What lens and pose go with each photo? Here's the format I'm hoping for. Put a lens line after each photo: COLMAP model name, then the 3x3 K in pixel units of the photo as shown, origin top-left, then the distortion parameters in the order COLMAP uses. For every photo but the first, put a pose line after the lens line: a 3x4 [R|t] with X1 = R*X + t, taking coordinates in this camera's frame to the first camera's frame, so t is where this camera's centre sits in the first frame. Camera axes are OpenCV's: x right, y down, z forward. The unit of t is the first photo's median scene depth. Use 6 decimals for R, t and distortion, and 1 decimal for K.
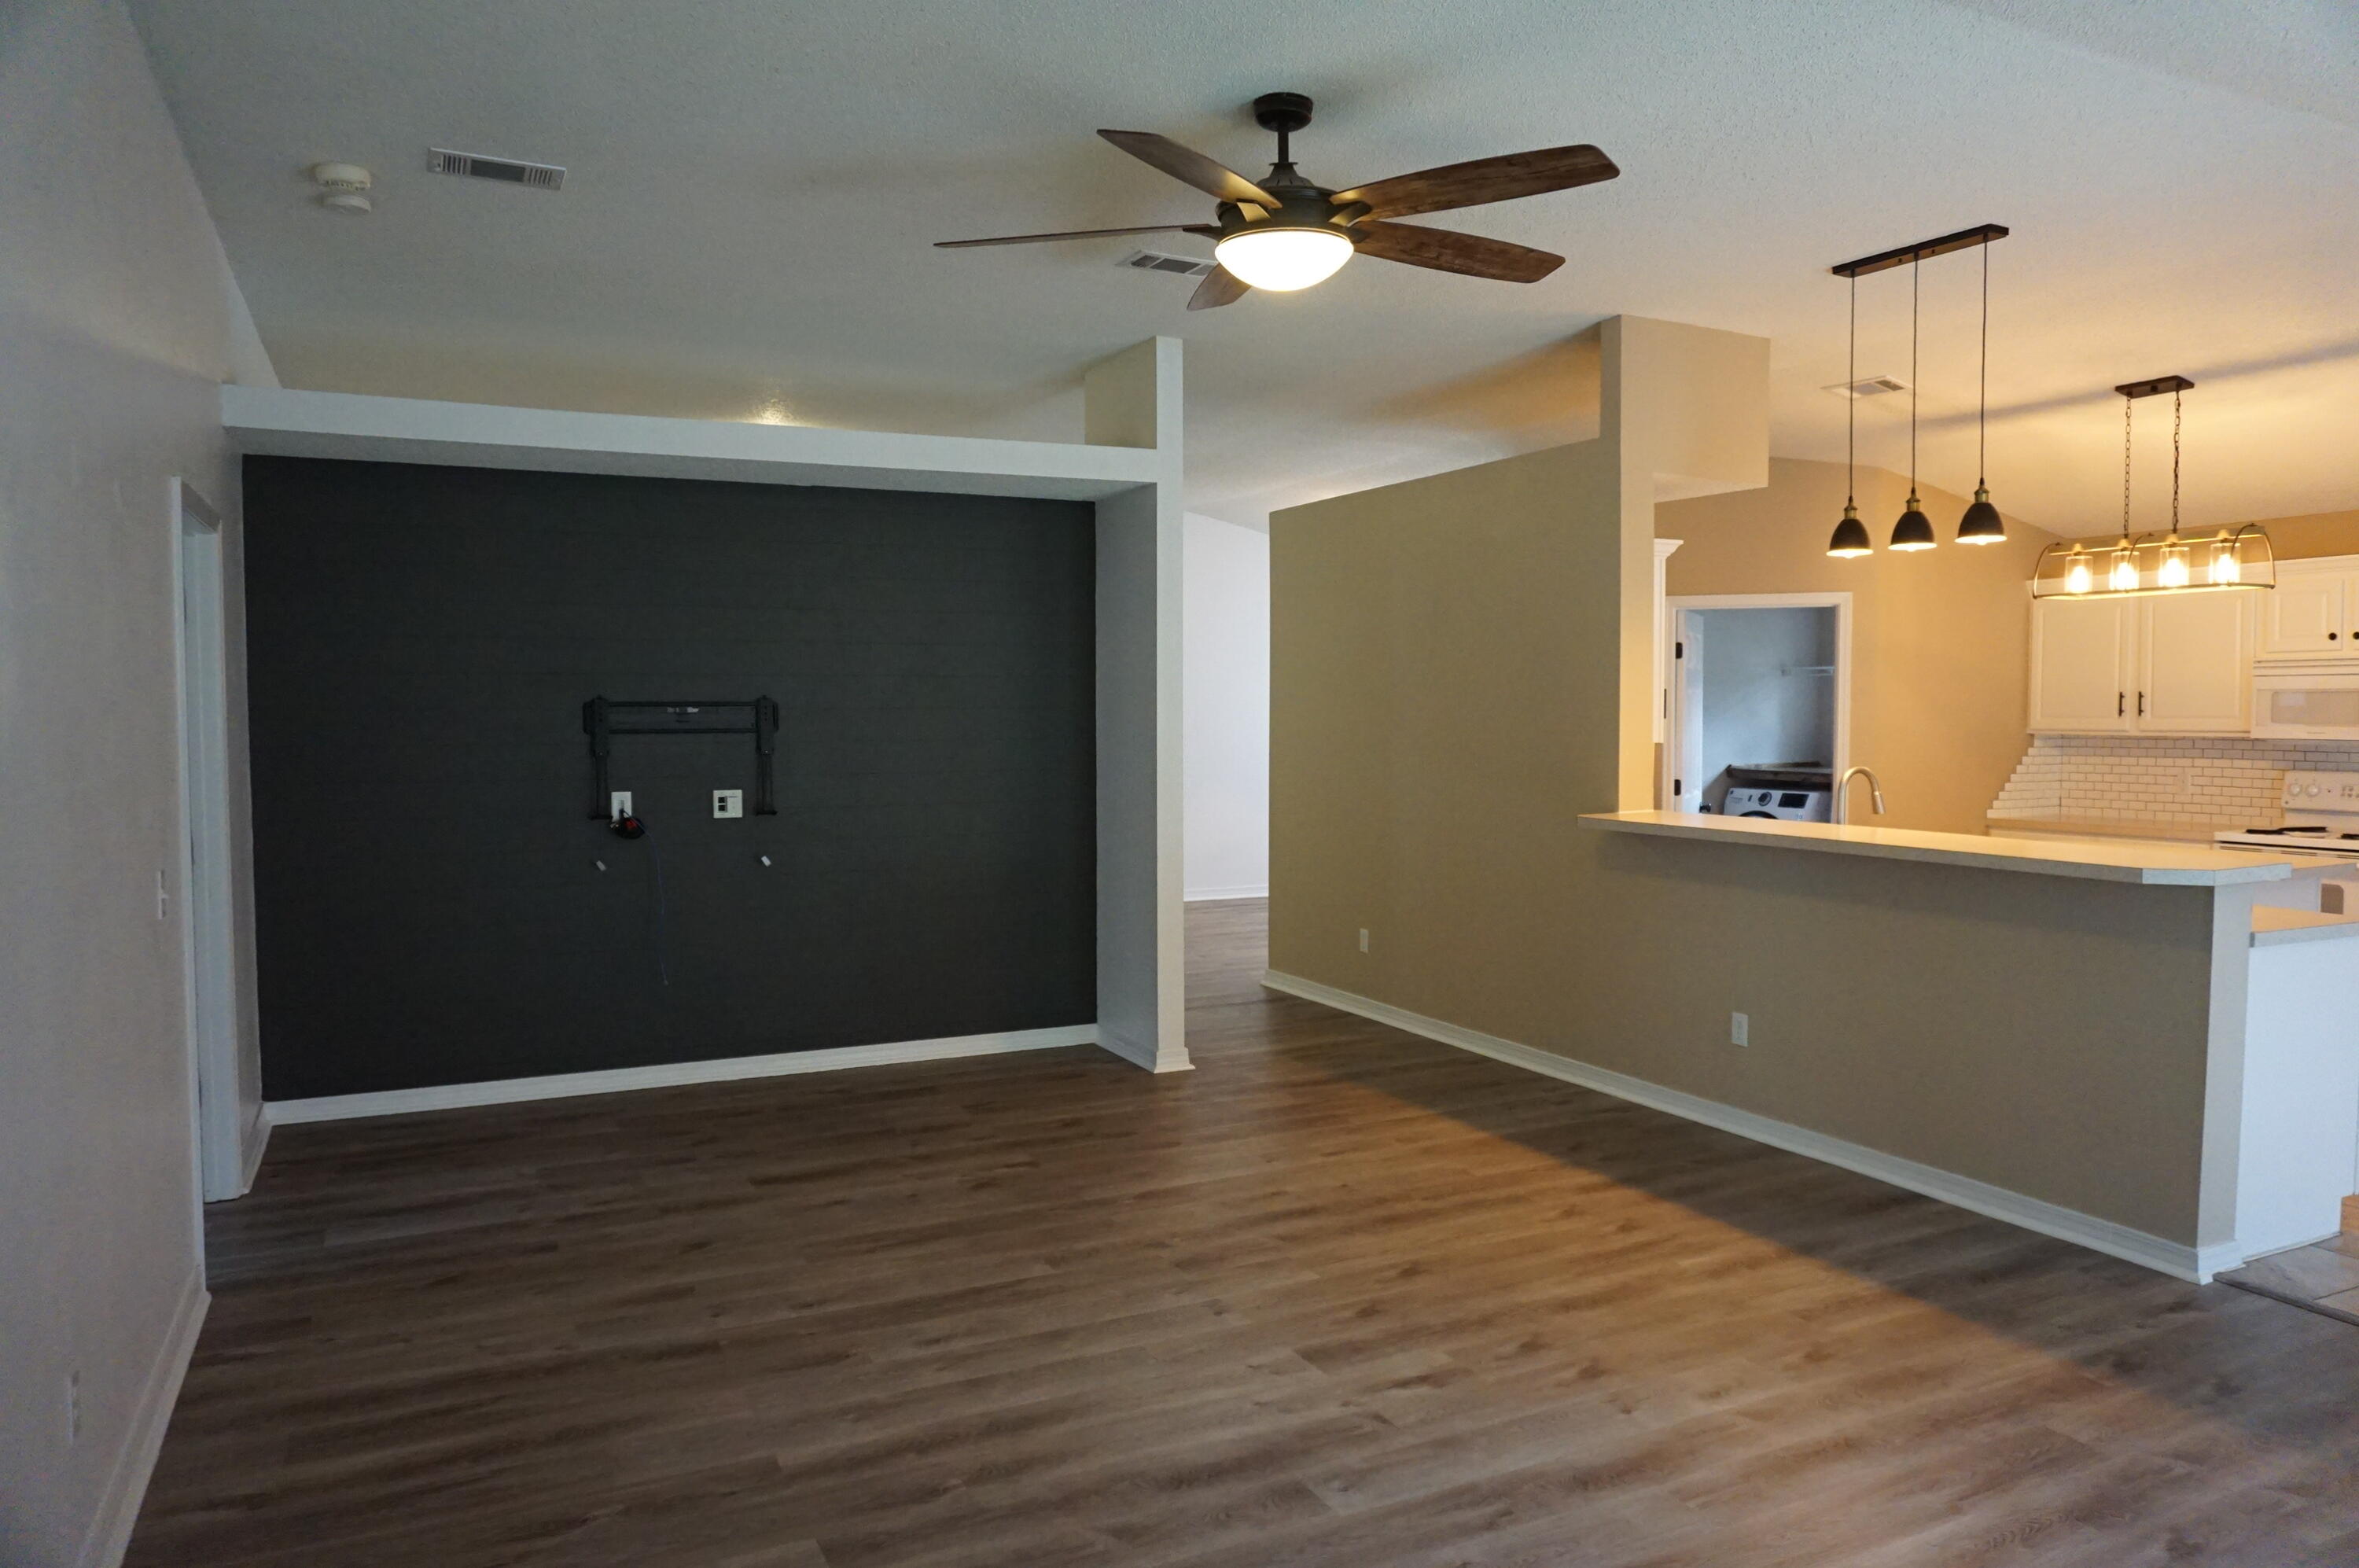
lens RADIAL K [[1580.8, 0, 1177.3], [0, 1580.8, 797.0], [0, 0, 1]] dist [-0.049940, 0.035217]
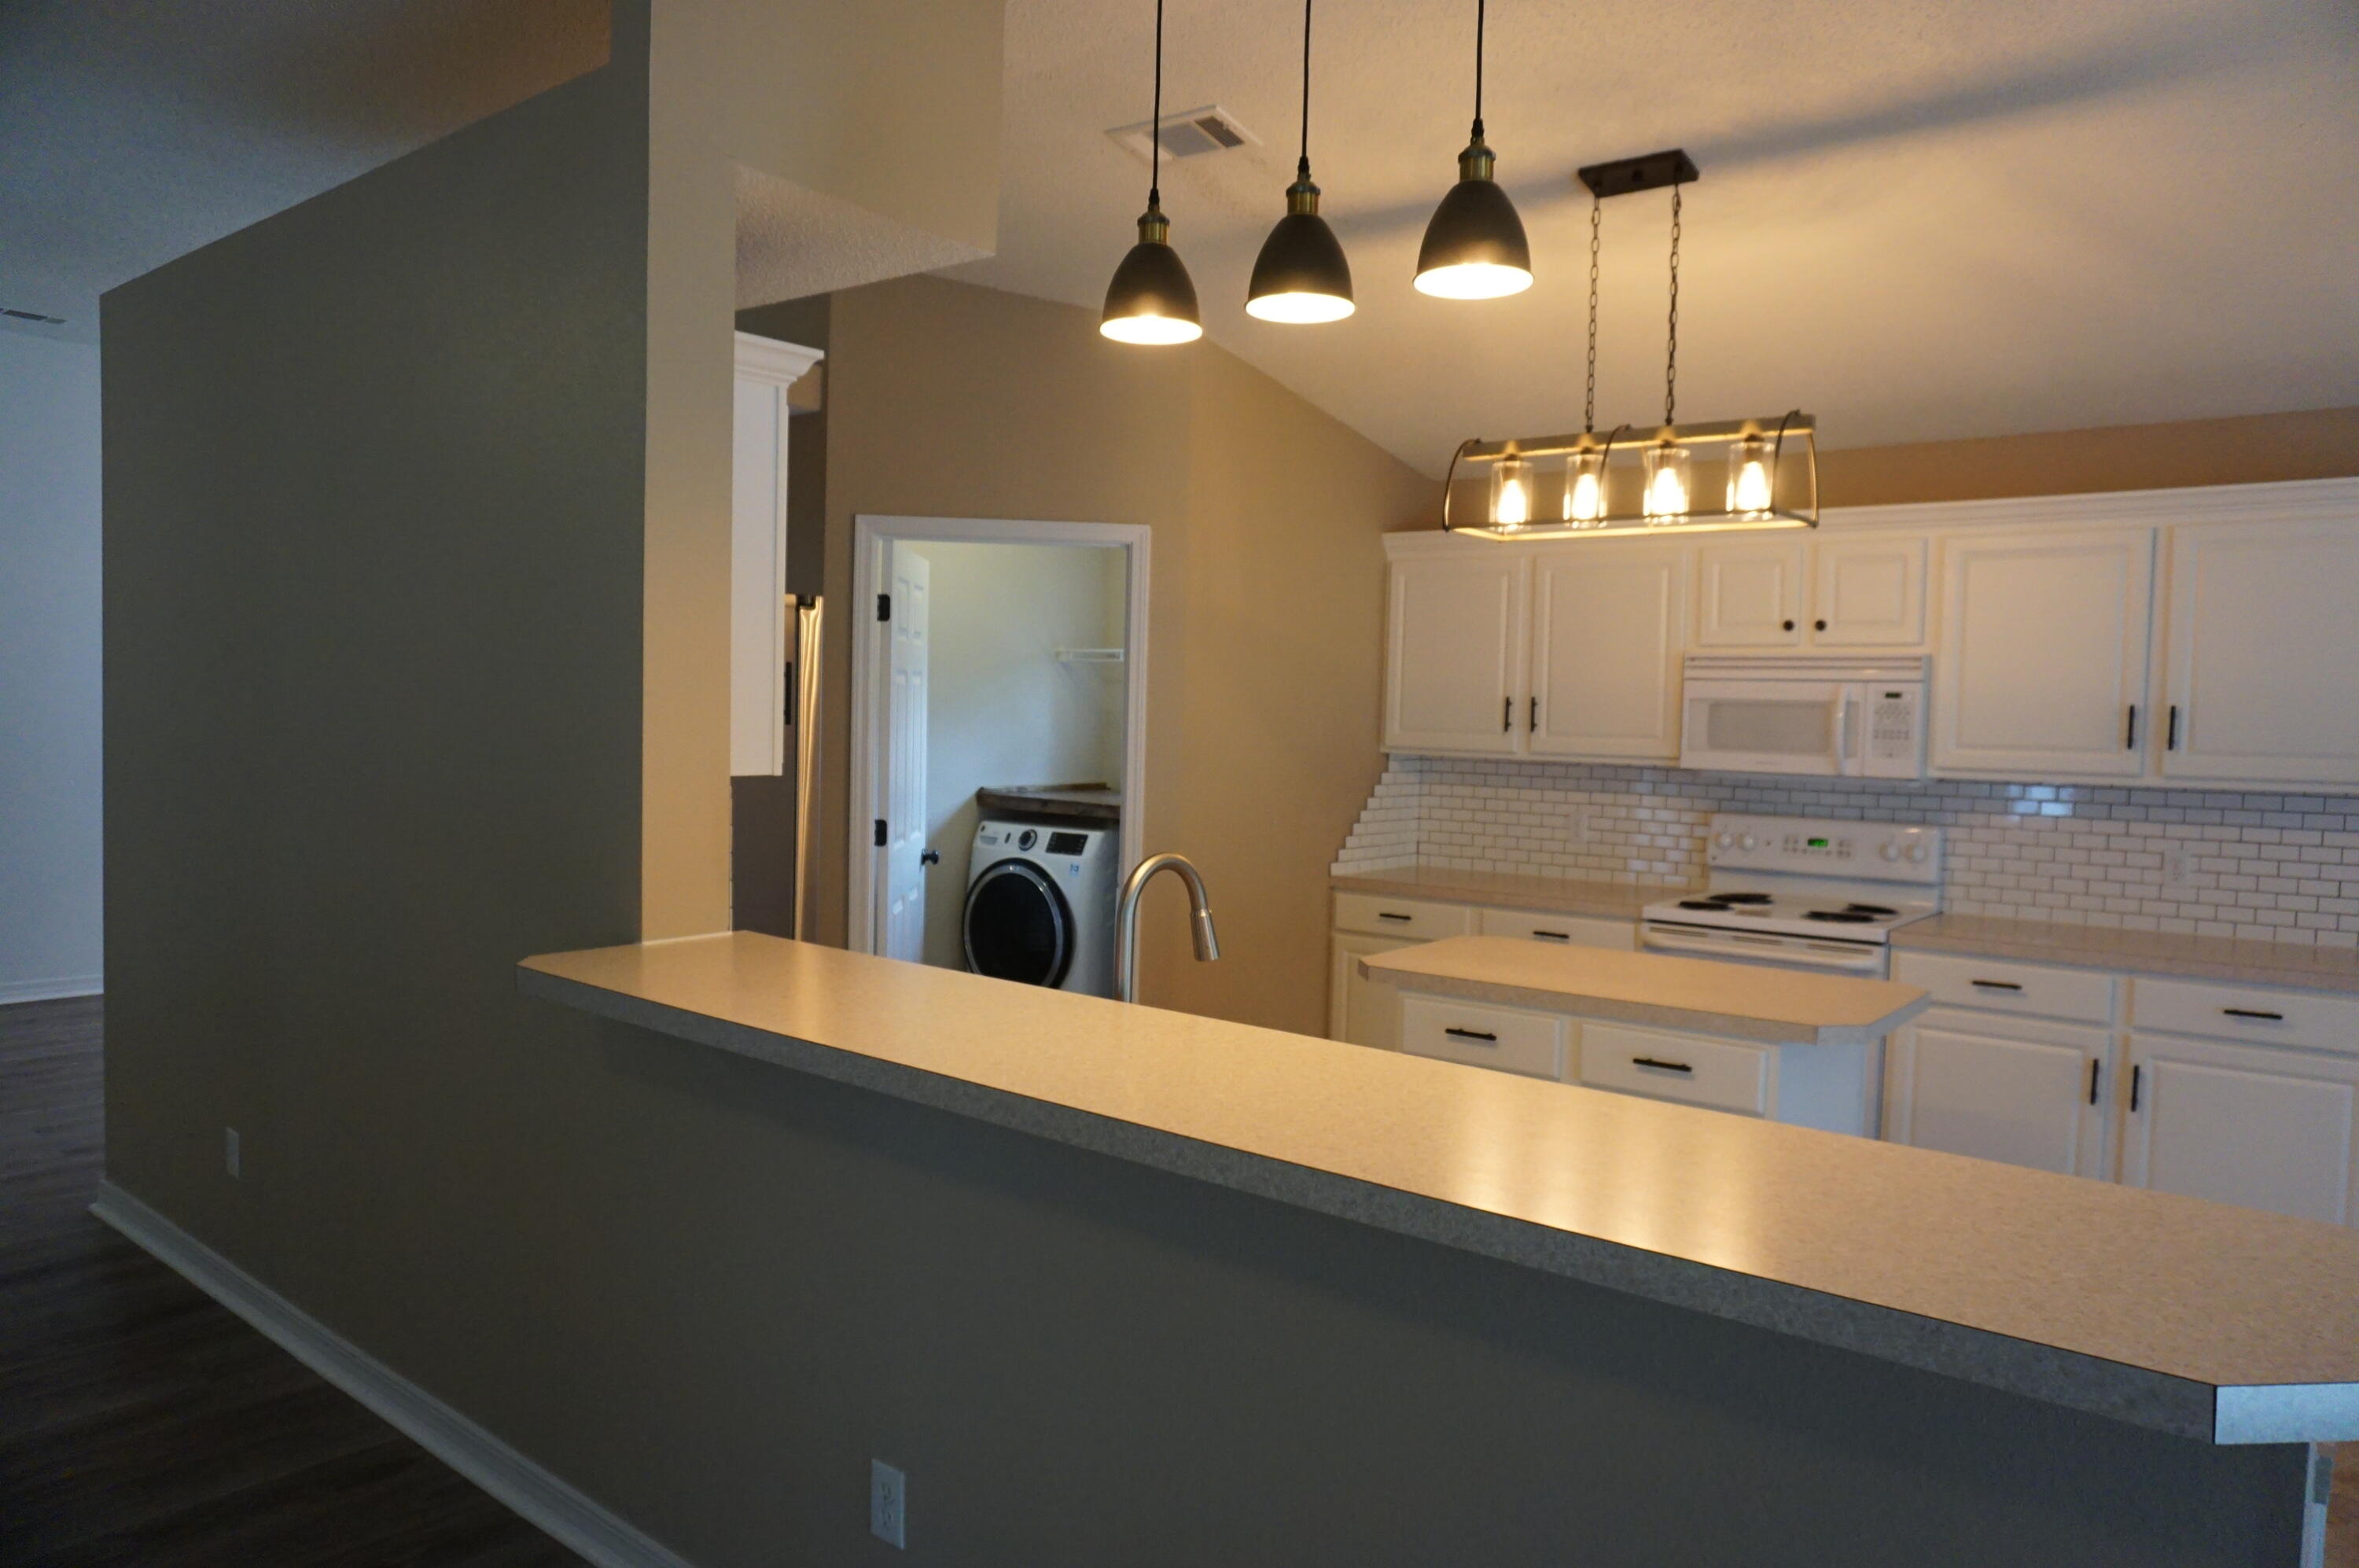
lens RADIAL K [[1580.8, 0, 1177.9], [0, 1580.8, 750.7], [0, 0, 1]] dist [-0.049940, 0.035217]
pose [[0.910516, 0.016338, 0.413150, 0.237320], [-0.006635, 0.999668, -0.024909, -0.032812], [-0.413420, 0.019938, 0.910322, 0.554840]]
